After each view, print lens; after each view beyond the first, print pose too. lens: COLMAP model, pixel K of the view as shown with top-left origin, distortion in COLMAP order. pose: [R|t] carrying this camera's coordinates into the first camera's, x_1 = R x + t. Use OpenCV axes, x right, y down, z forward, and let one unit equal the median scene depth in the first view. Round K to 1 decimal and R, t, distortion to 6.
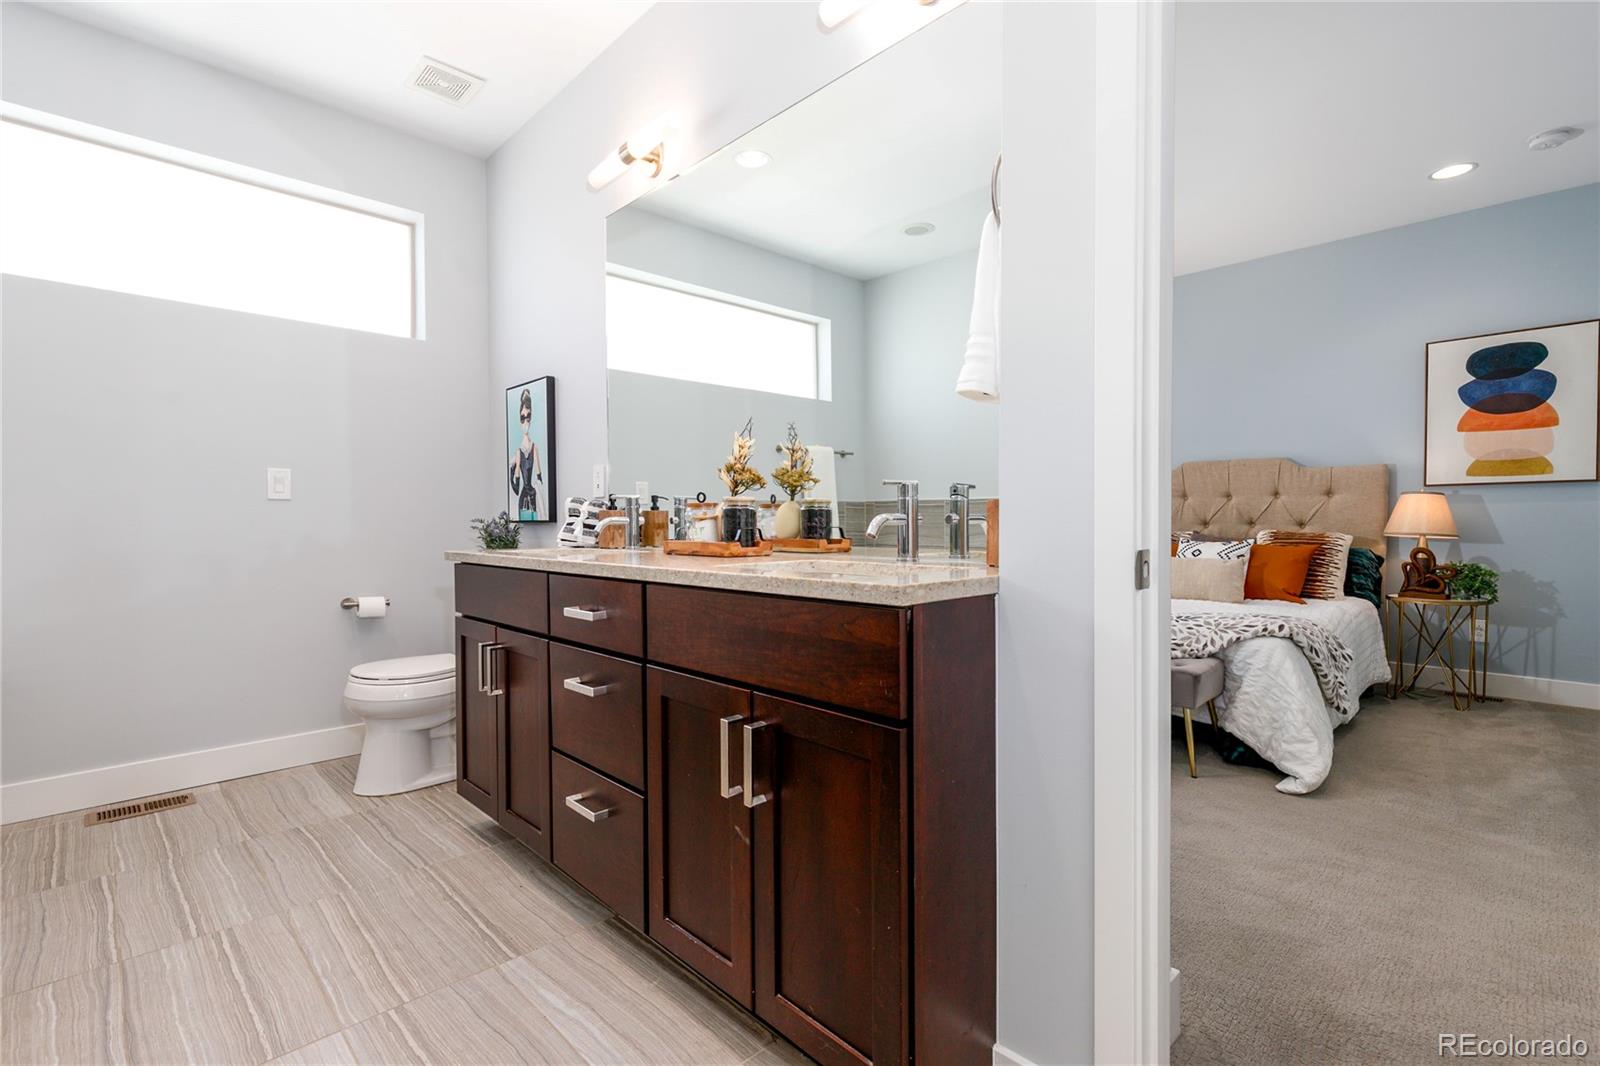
lens RADIAL K [[731.3, 0, 800.0], [0, 731.3, 533.0], [0, 0, 1]] dist [0.009139, -0.000248]
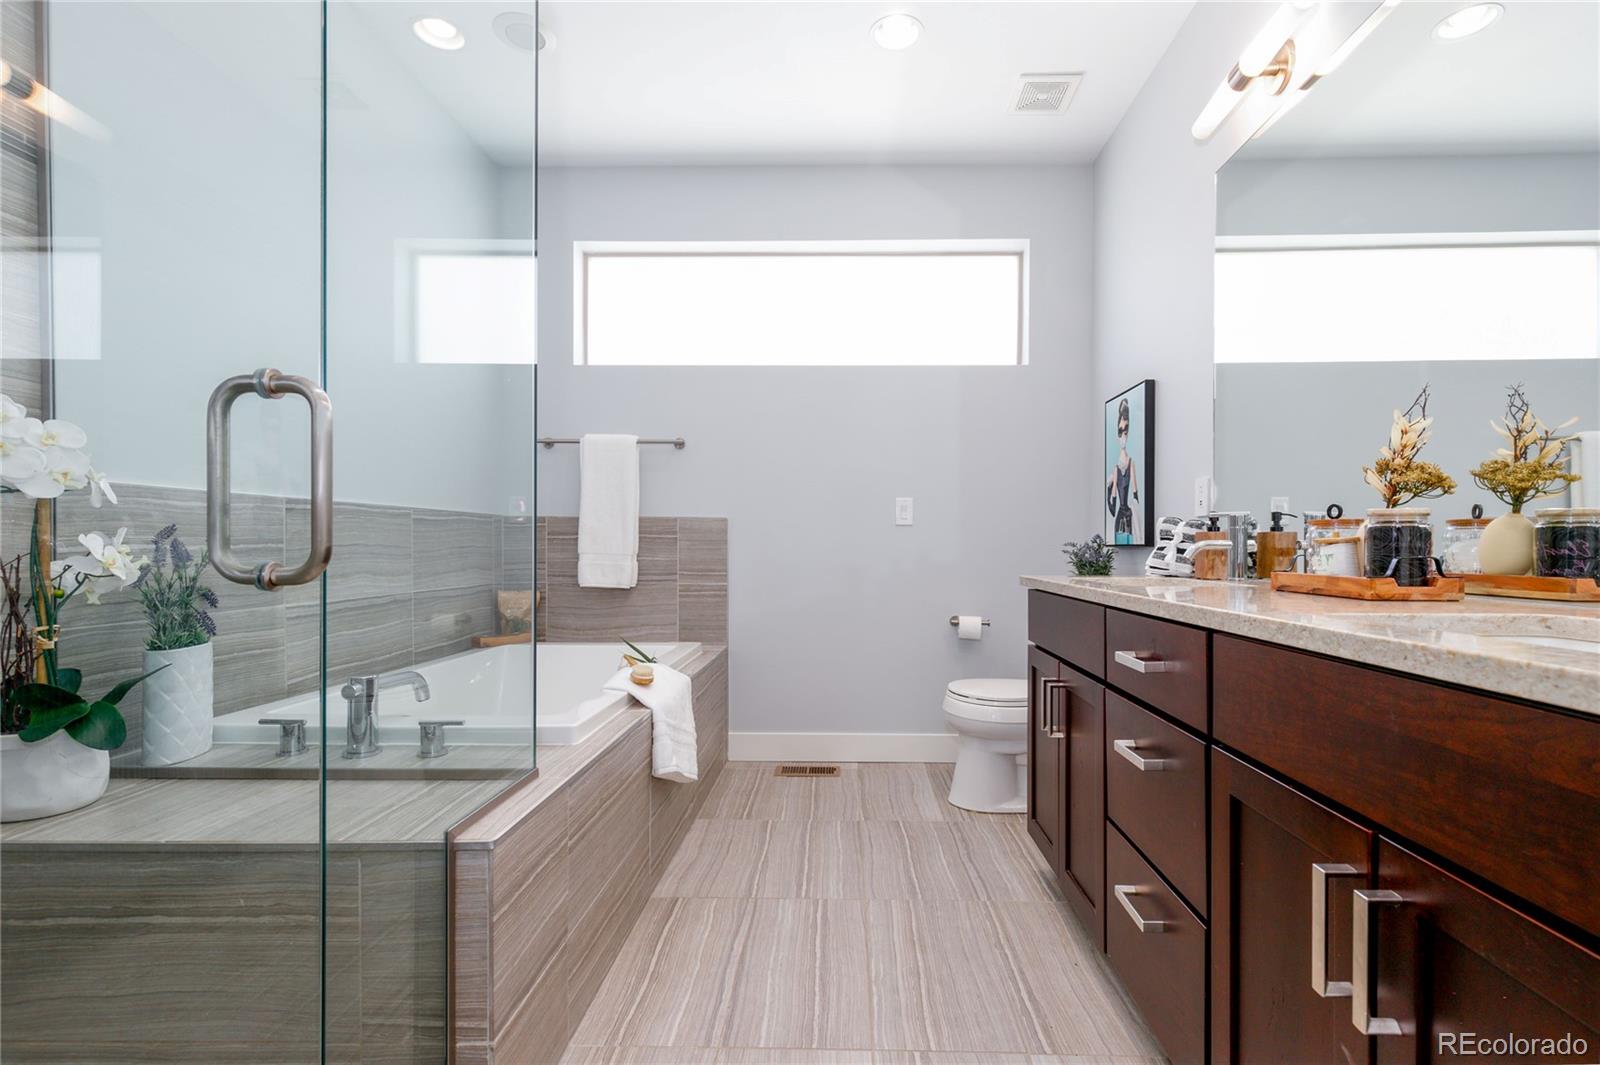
lens RADIAL K [[749.1, 0, 804.3], [0, 749.1, 552.4], [0, 0, 1]] dist [0.005846, -0.001134]
pose [[0.699659, 0.012096, -0.714374, 0.021799], [-0.017009, 0.999855, 0.000270, -0.001224], [0.714274, 0.011962, 0.699764, 0.127018]]
